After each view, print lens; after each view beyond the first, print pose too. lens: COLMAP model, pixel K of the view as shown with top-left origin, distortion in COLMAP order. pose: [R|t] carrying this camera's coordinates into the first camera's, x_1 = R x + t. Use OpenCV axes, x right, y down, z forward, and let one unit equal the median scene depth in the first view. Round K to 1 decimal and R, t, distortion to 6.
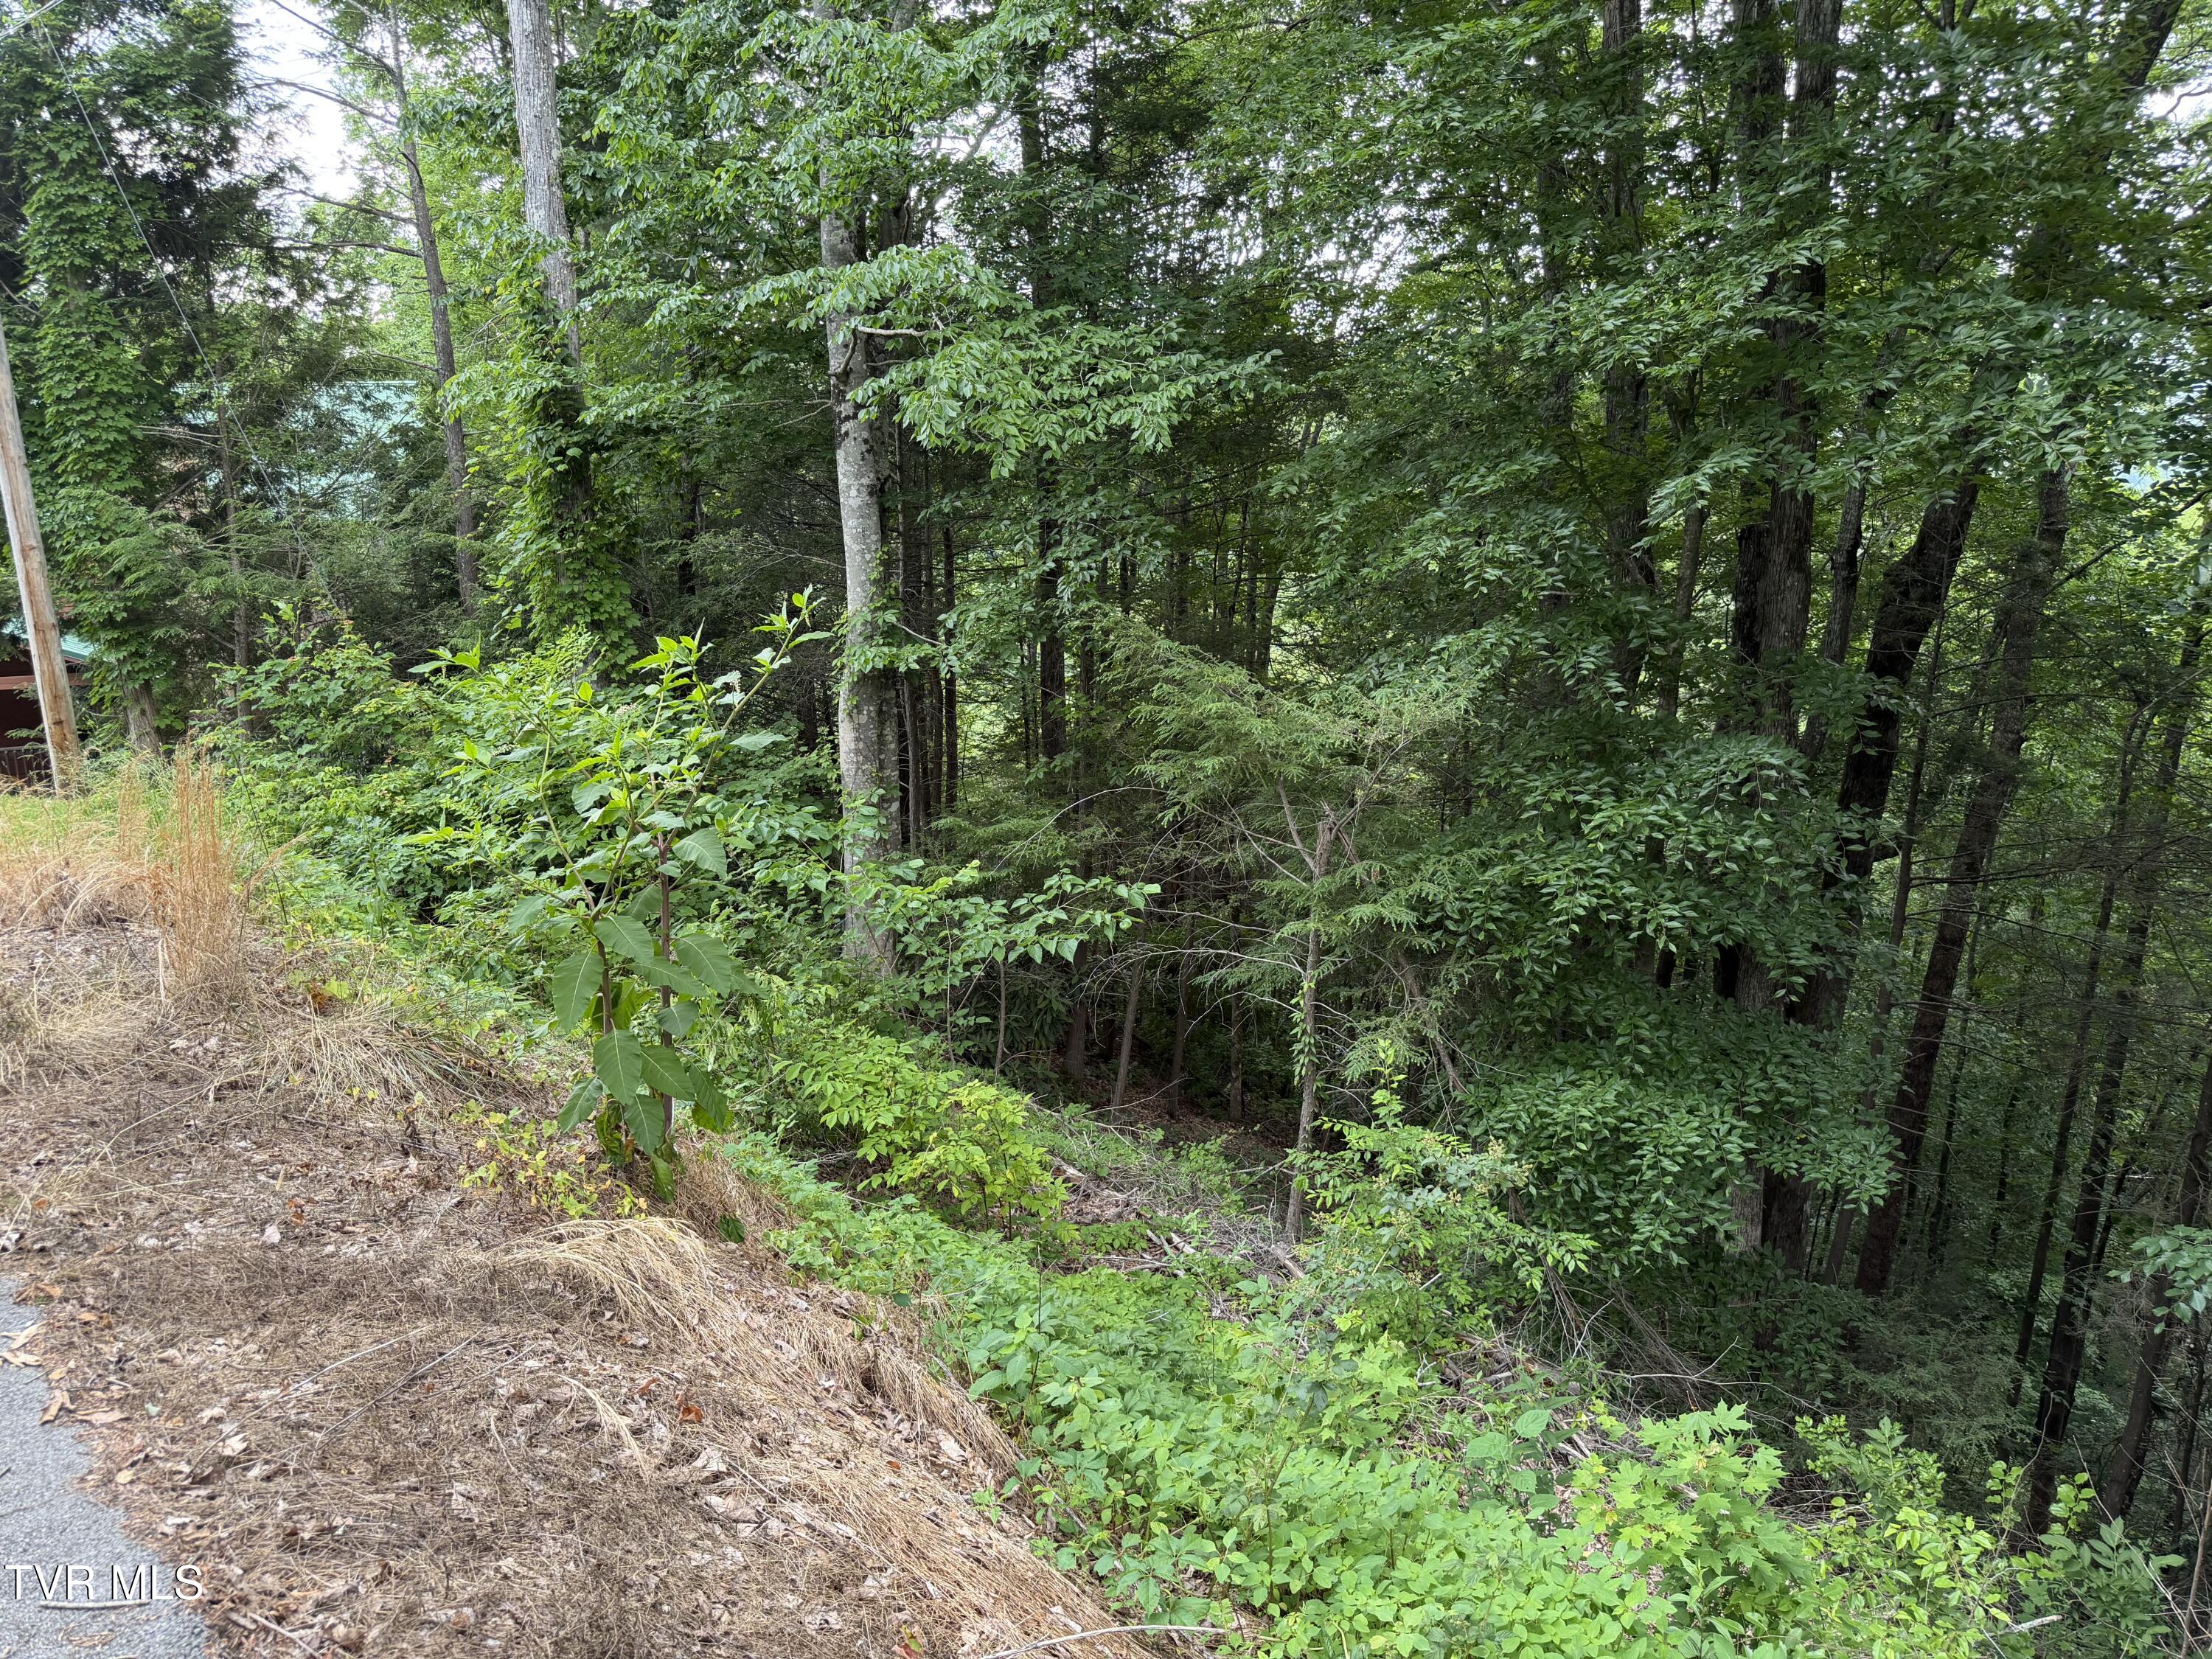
lens RADIAL K [[1550.0, 0, 1117.0], [0, 1550.0, 840.1], [0, 0, 1]] dist [0.050567, -0.065469]
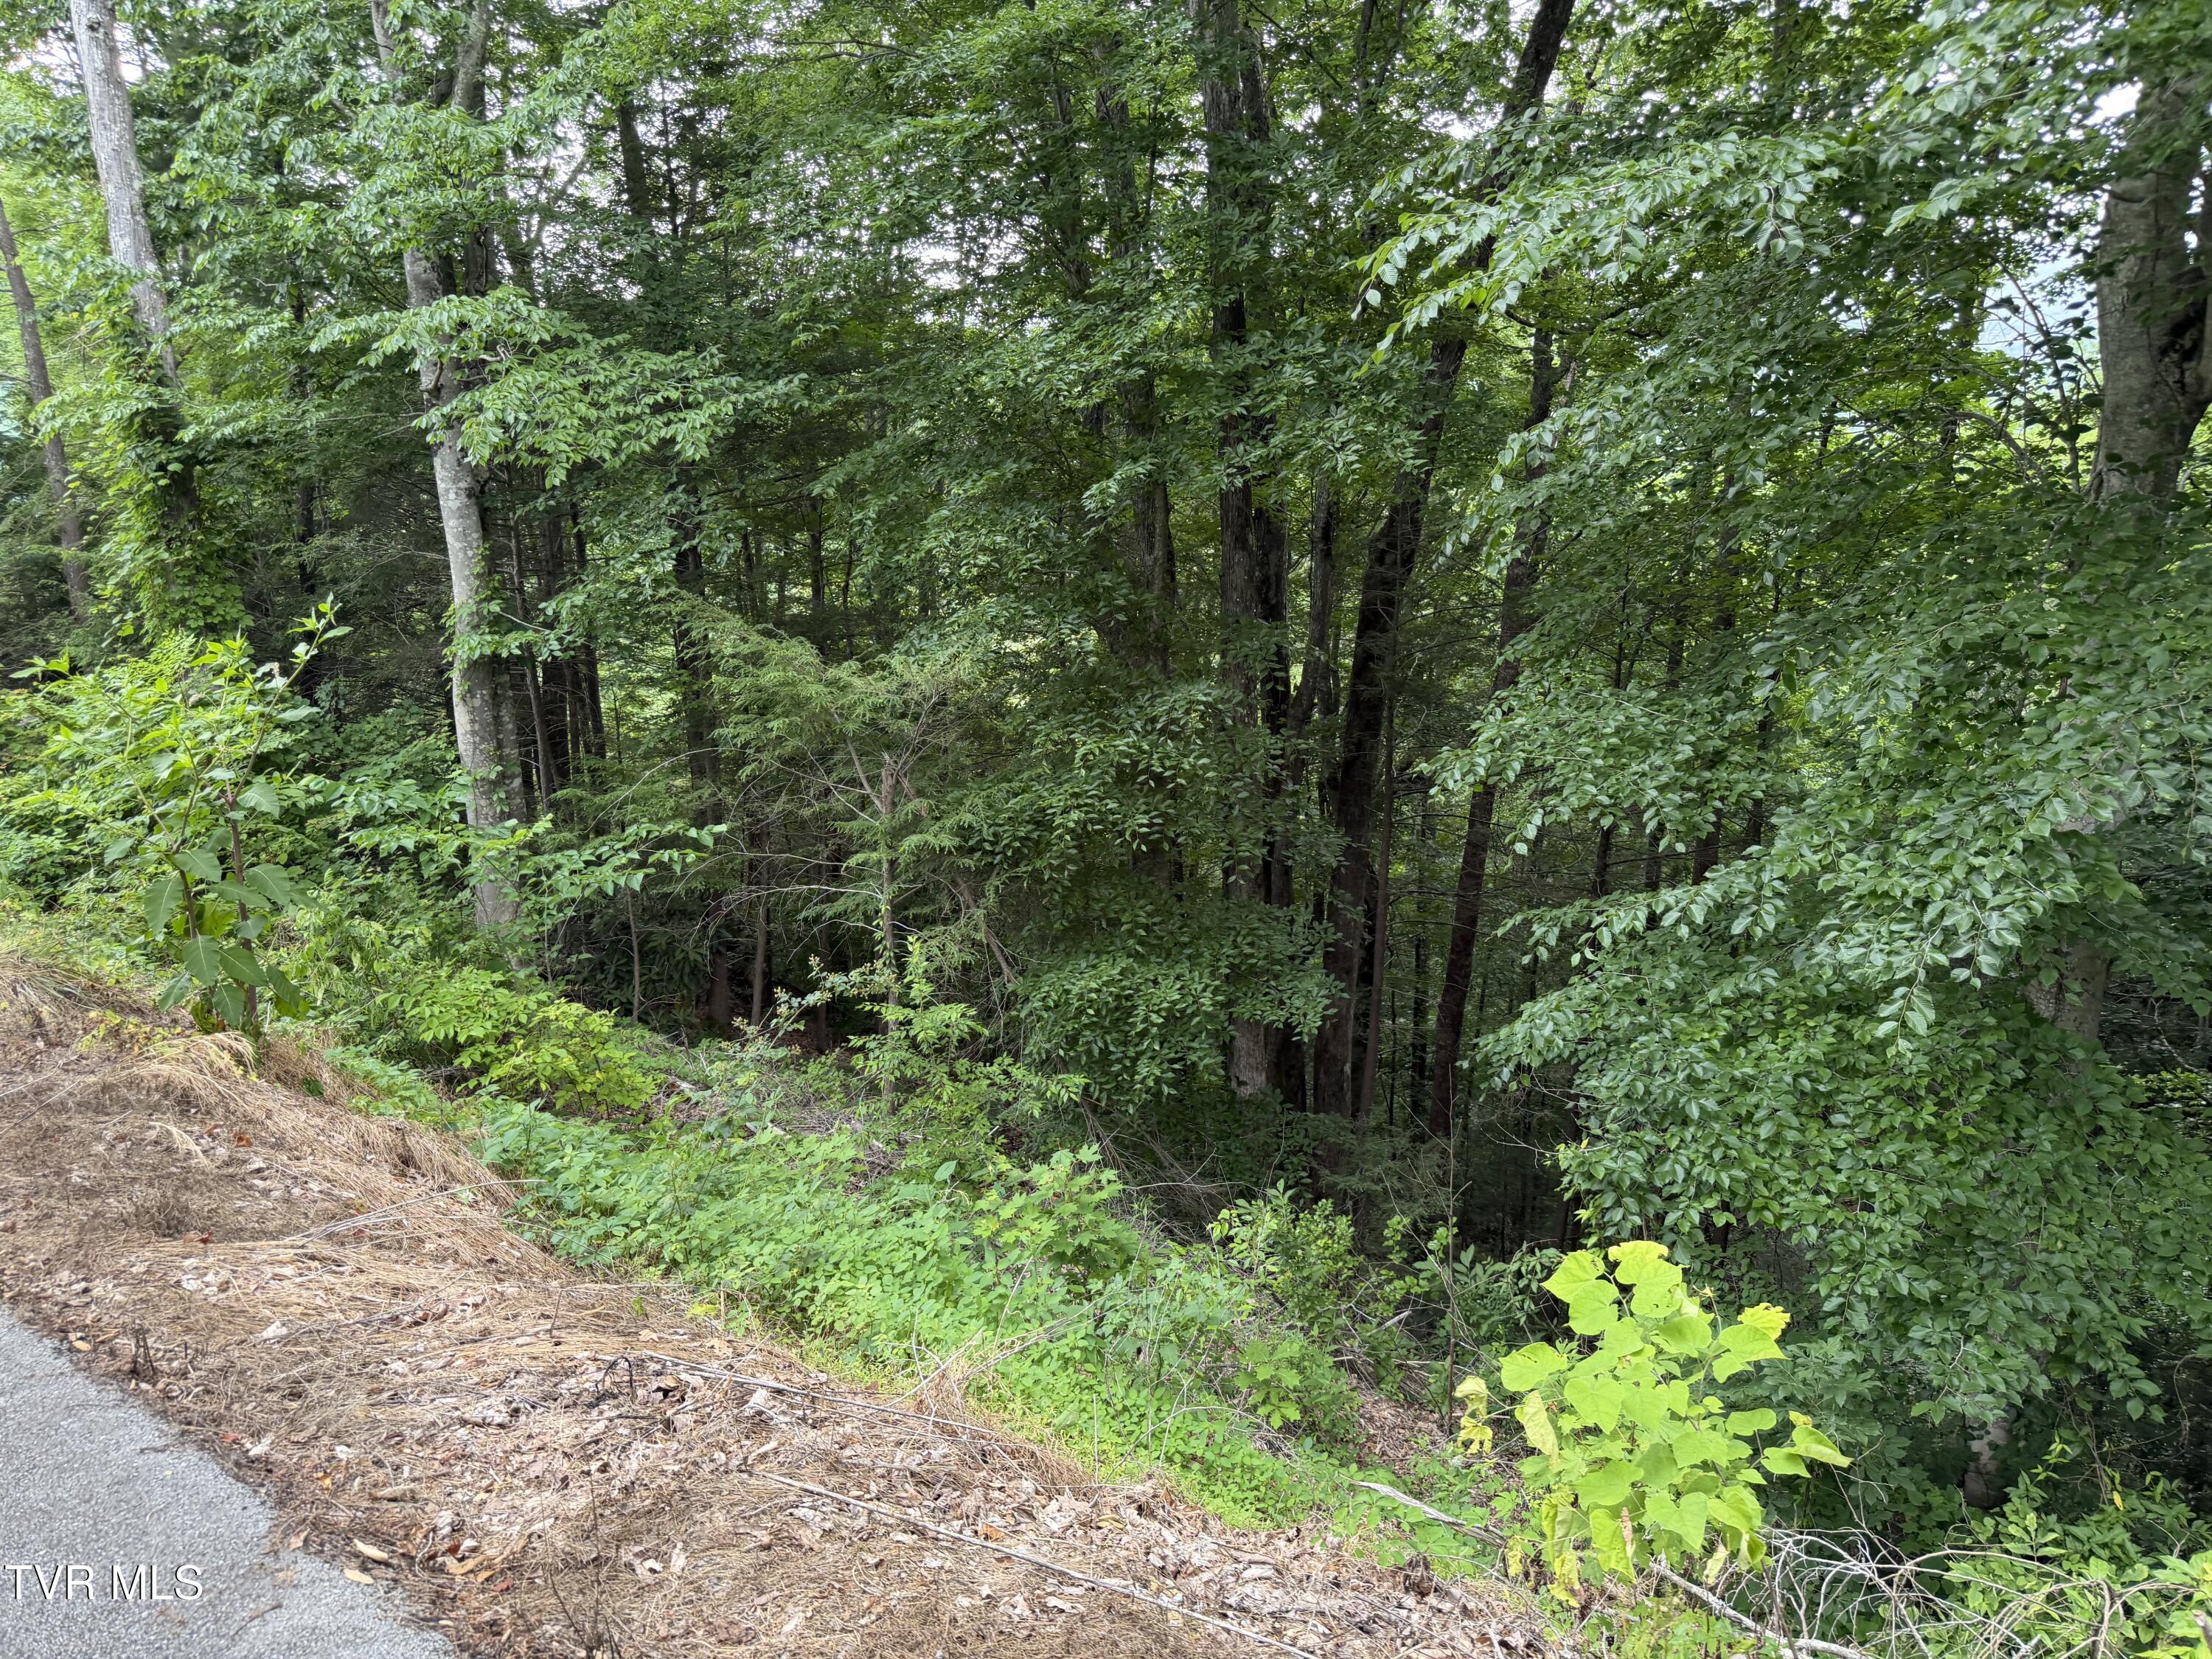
lens RADIAL K [[1550.0, 0, 1123.1], [0, 1550.0, 819.2], [0, 0, 1]] dist [0.050567, -0.065469]
pose [[0.981702, -0.066283, 0.178514, 0.105846], [0.065269, 0.997801, 0.011553, 0.027176], [-0.178887, 0.000309, 0.983870, -0.215876]]
